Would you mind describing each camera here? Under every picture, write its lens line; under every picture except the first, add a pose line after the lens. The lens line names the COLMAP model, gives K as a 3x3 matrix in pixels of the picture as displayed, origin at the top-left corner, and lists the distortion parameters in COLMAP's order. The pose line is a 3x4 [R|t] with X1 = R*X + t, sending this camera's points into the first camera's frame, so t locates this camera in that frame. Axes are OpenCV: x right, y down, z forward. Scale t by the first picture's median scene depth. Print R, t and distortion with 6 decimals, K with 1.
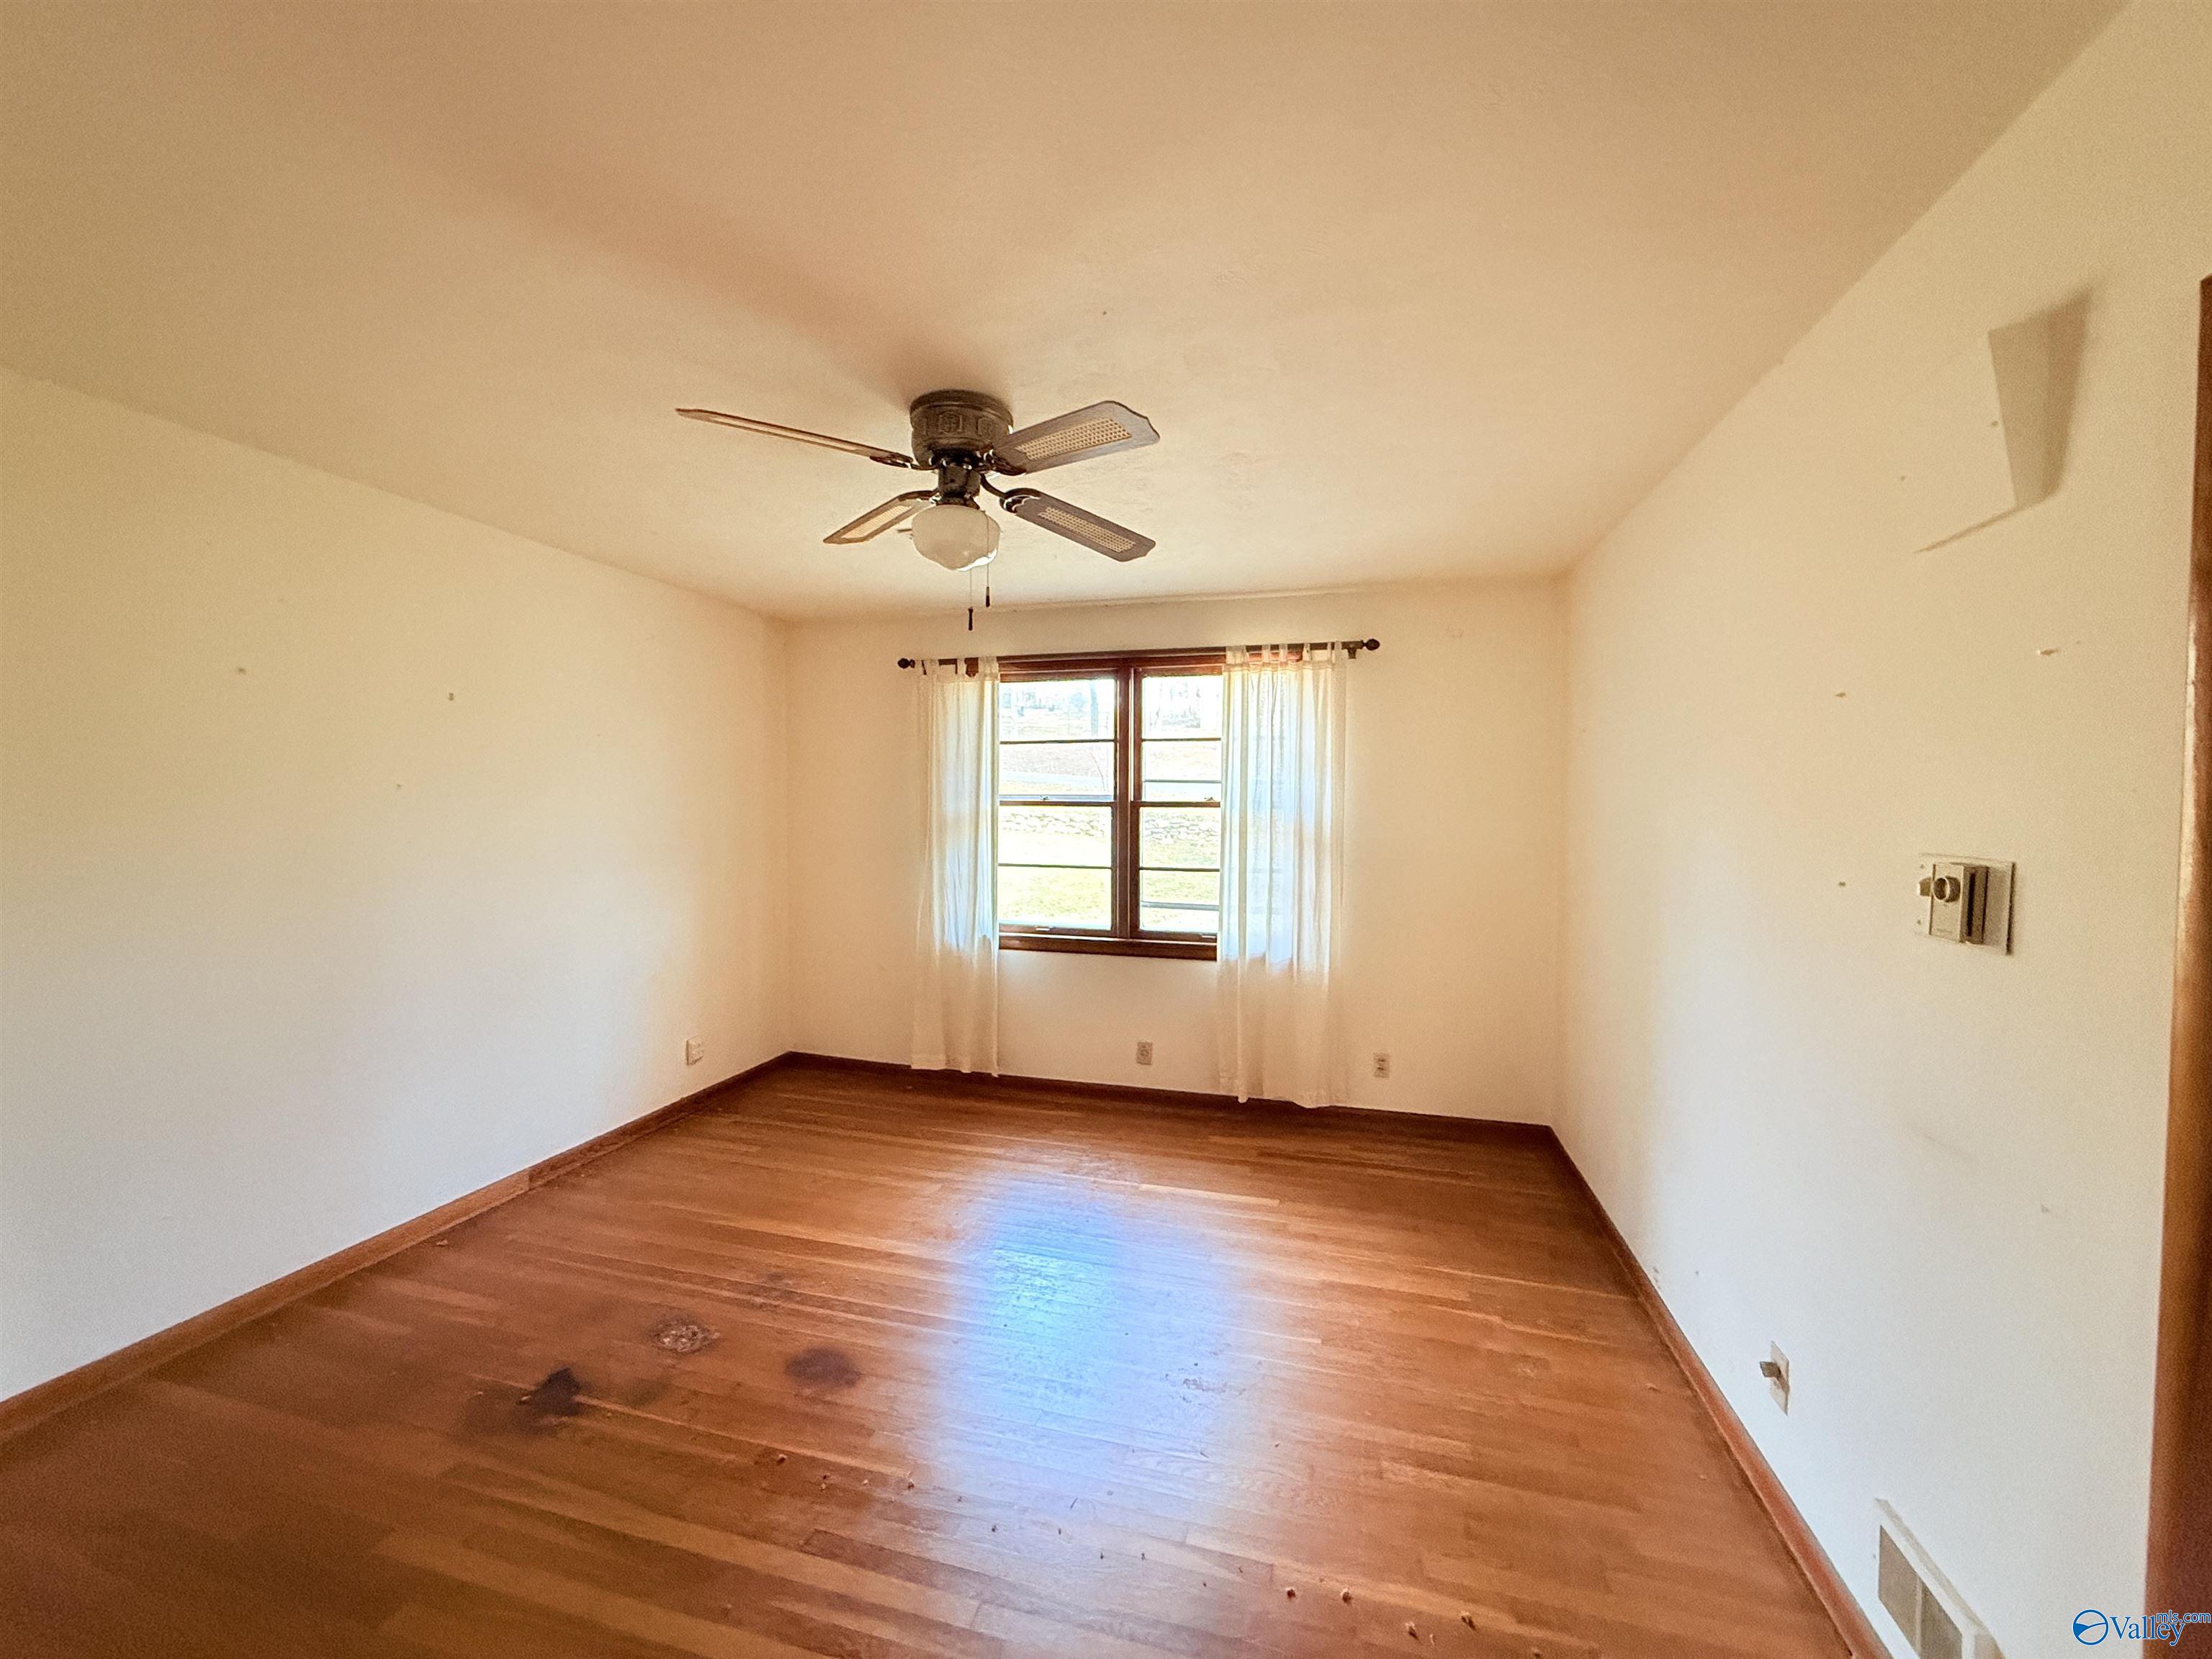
lens RADIAL K [[882.0, 0, 1108.4], [0, 882.0, 837.8], [0, 0, 1]] dist [-0.002636, 0.000698]
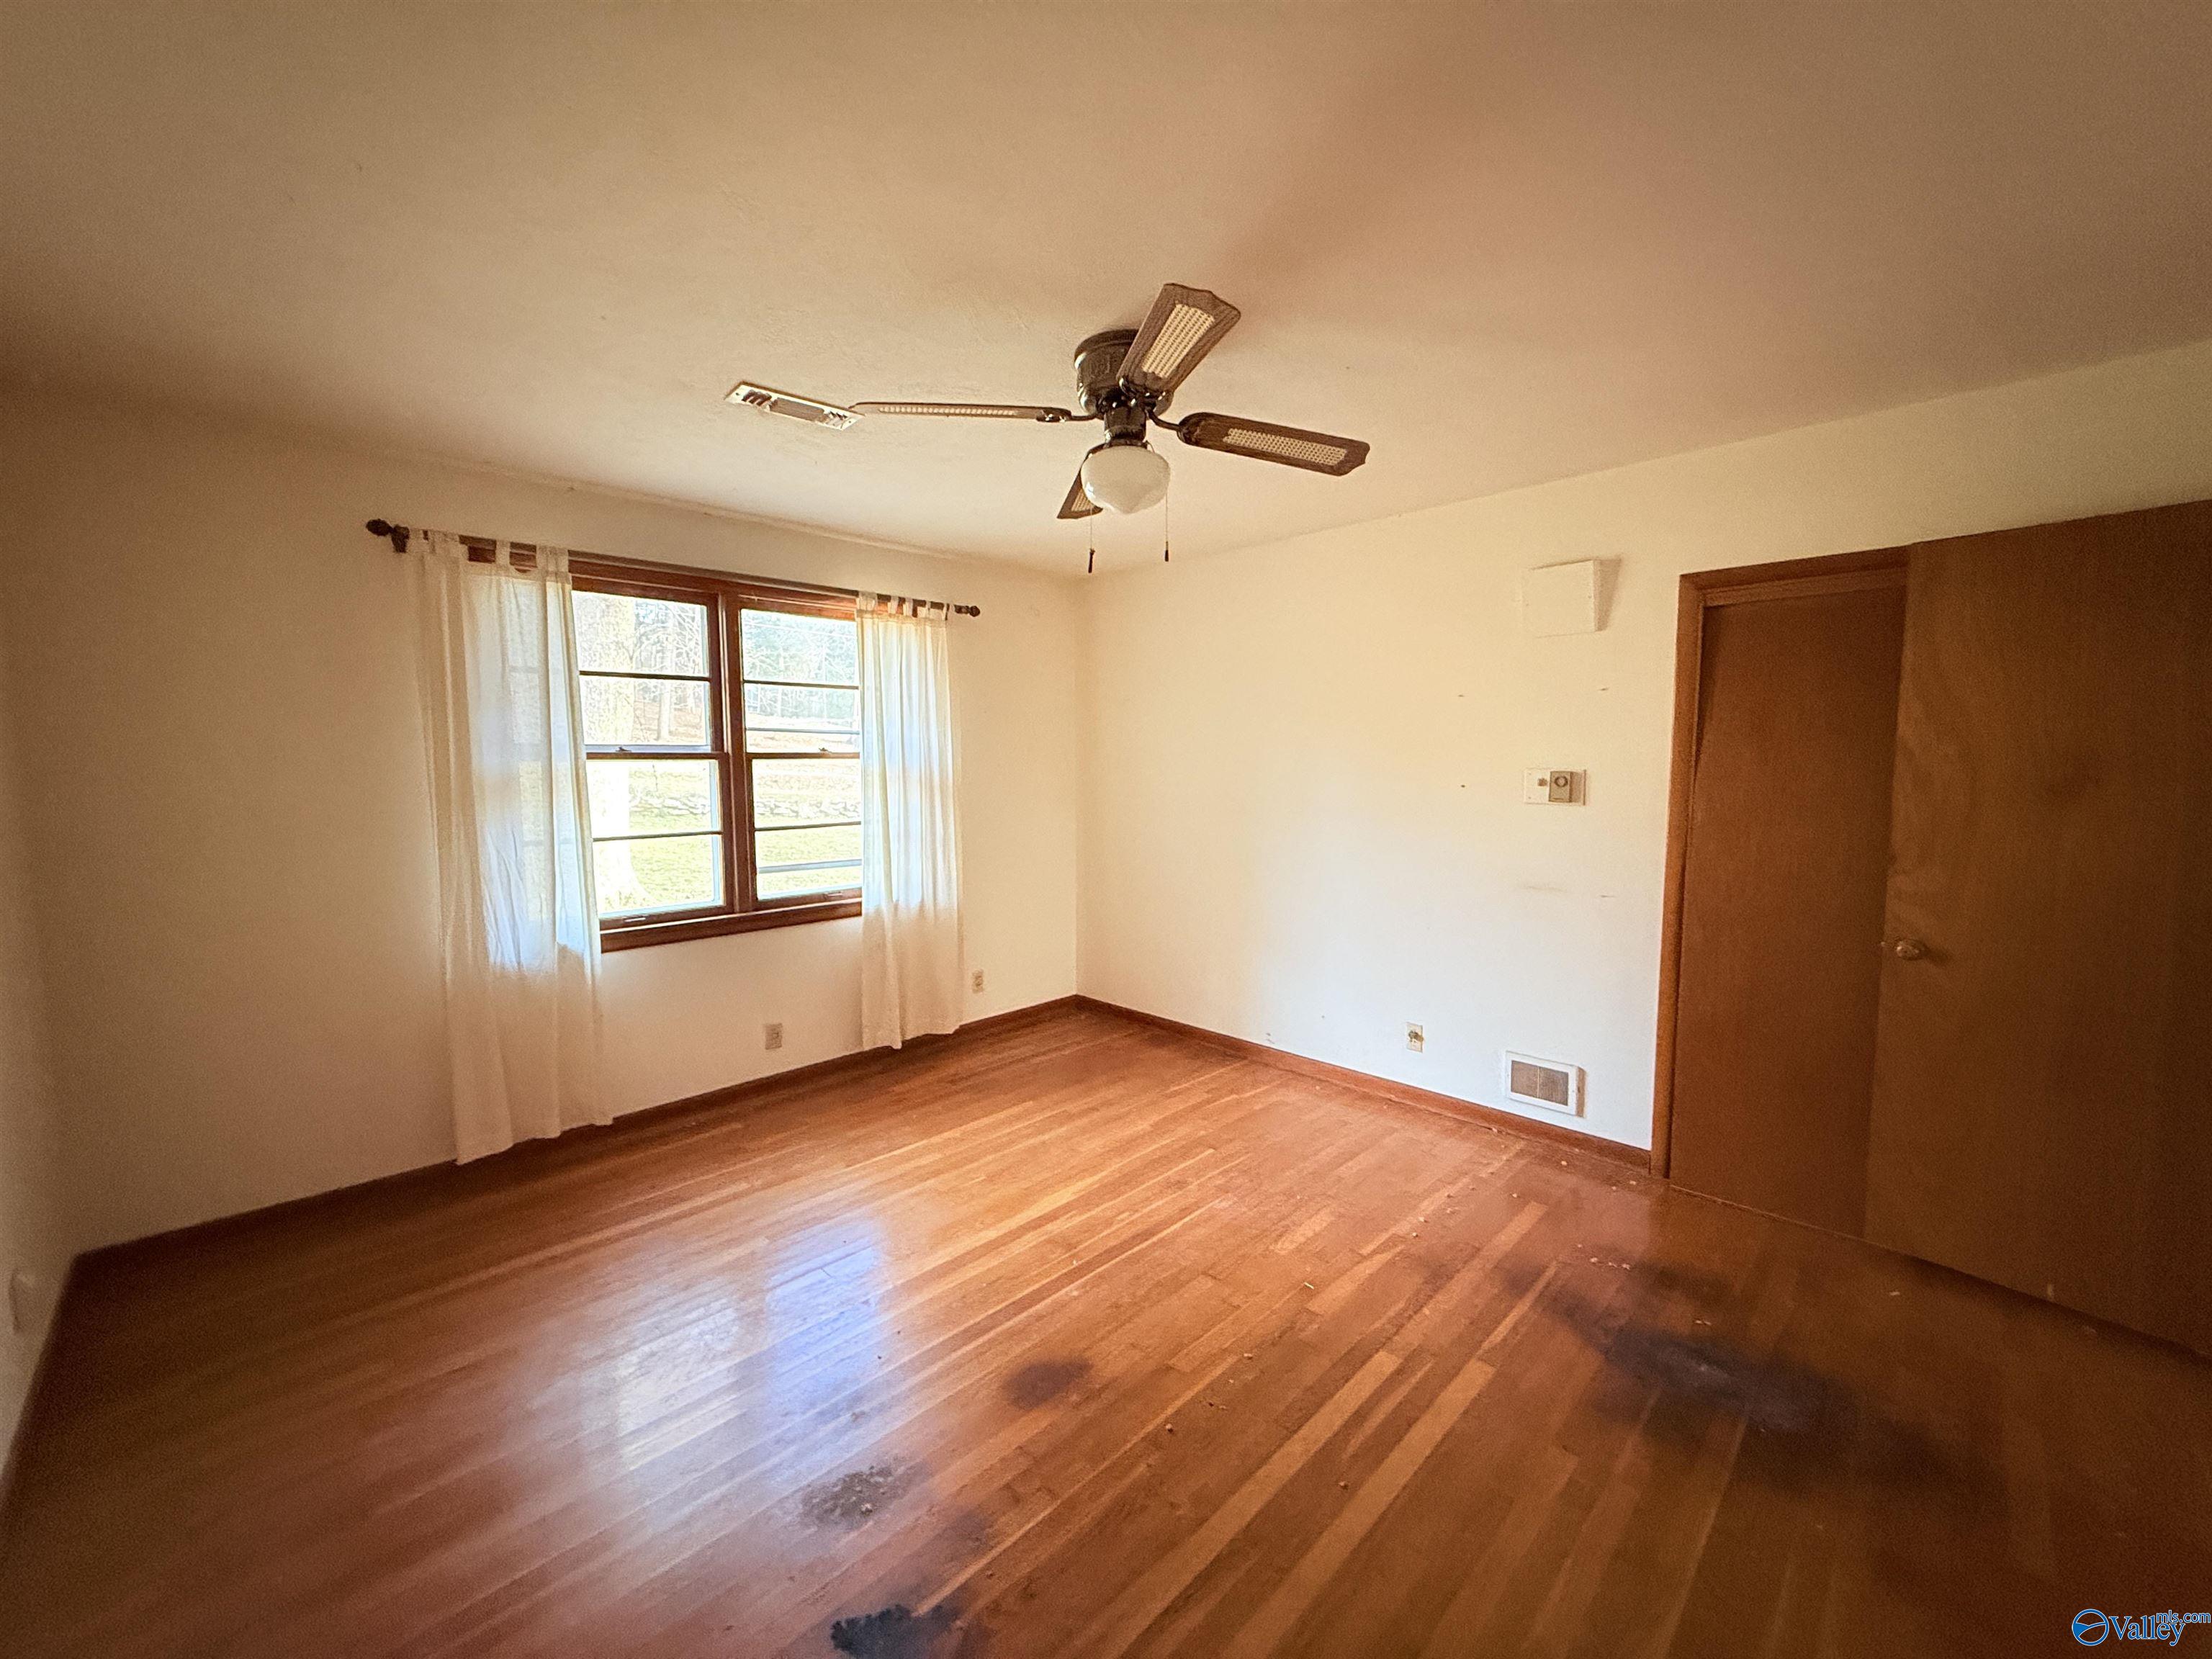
lens RADIAL K [[882.0, 0, 1106.7], [0, 882.0, 827.4], [0, 0, 1]] dist [-0.002636, 0.000698]
pose [[0.489779, -0.078357, 0.868318, -0.575433], [0.043523, 0.996909, 0.065412, -0.009643], [-0.870759, 0.005754, 0.491676, 0.280246]]
